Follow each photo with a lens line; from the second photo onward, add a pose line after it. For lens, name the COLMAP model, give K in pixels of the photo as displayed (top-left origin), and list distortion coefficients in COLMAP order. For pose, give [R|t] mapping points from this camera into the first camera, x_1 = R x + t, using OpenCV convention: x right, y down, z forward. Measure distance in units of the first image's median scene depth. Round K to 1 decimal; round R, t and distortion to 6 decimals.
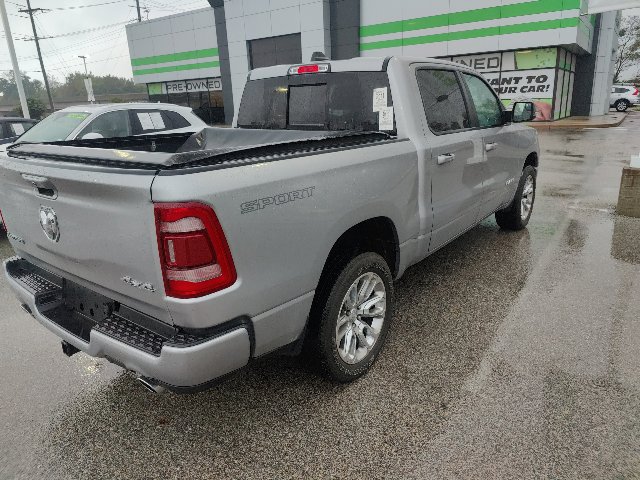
lens RADIAL K [[450.4, 0, 320.0], [0, 450.4, 238.7], [0, 0, 1]] dist [0.041260, -0.059340]
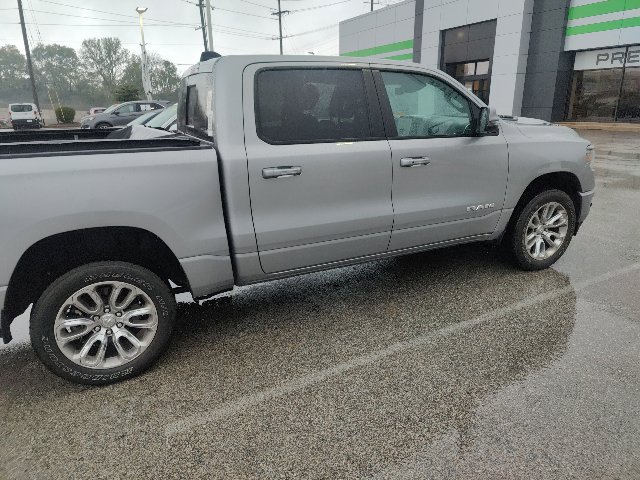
lens RADIAL K [[437.4, 0, 326.0], [0, 437.4, 245.7], [0, 0, 1]] dist [0.048167, -0.047101]
pose [[0.886788, 0.159163, -0.433905, 0.460061], [-0.142065, 0.987250, 0.071793, -0.068464], [0.439800, -0.002023, 0.898094, 0.173343]]
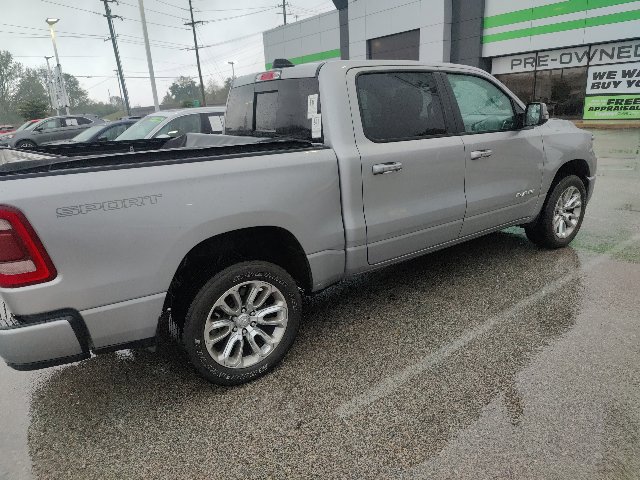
lens RADIAL K [[441.5, 0, 311.9], [0, 441.5, 240.8], [0, 0, 1]] dist [0.043332, -0.053648]
pose [[0.949791, 0.076827, -0.303307, 0.260272], [-0.072245, 0.997040, 0.026316, -0.024710], [0.304431, -0.003082, 0.952530, 0.049267]]
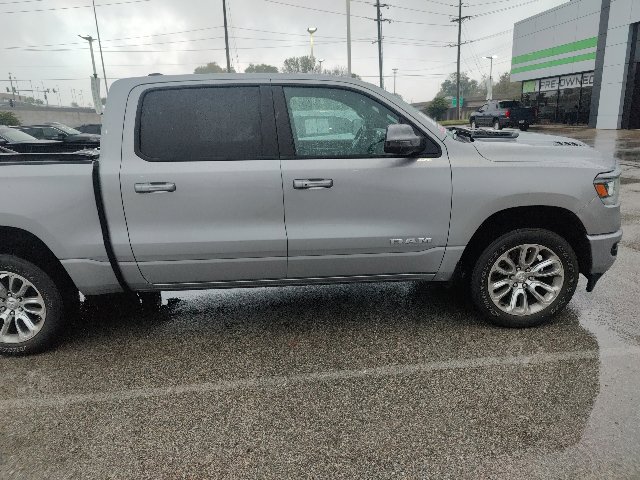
lens RADIAL K [[431.5, 0, 322.1], [0, 431.5, 238.6], [0, 0, 1]] dist [0.053890, -0.053629]
pose [[0.626992, 0.228975, -0.744615, 0.712792], [-0.214531, 0.969621, 0.117524, -0.155857], [0.748904, 0.086057, 0.657066, 0.425718]]
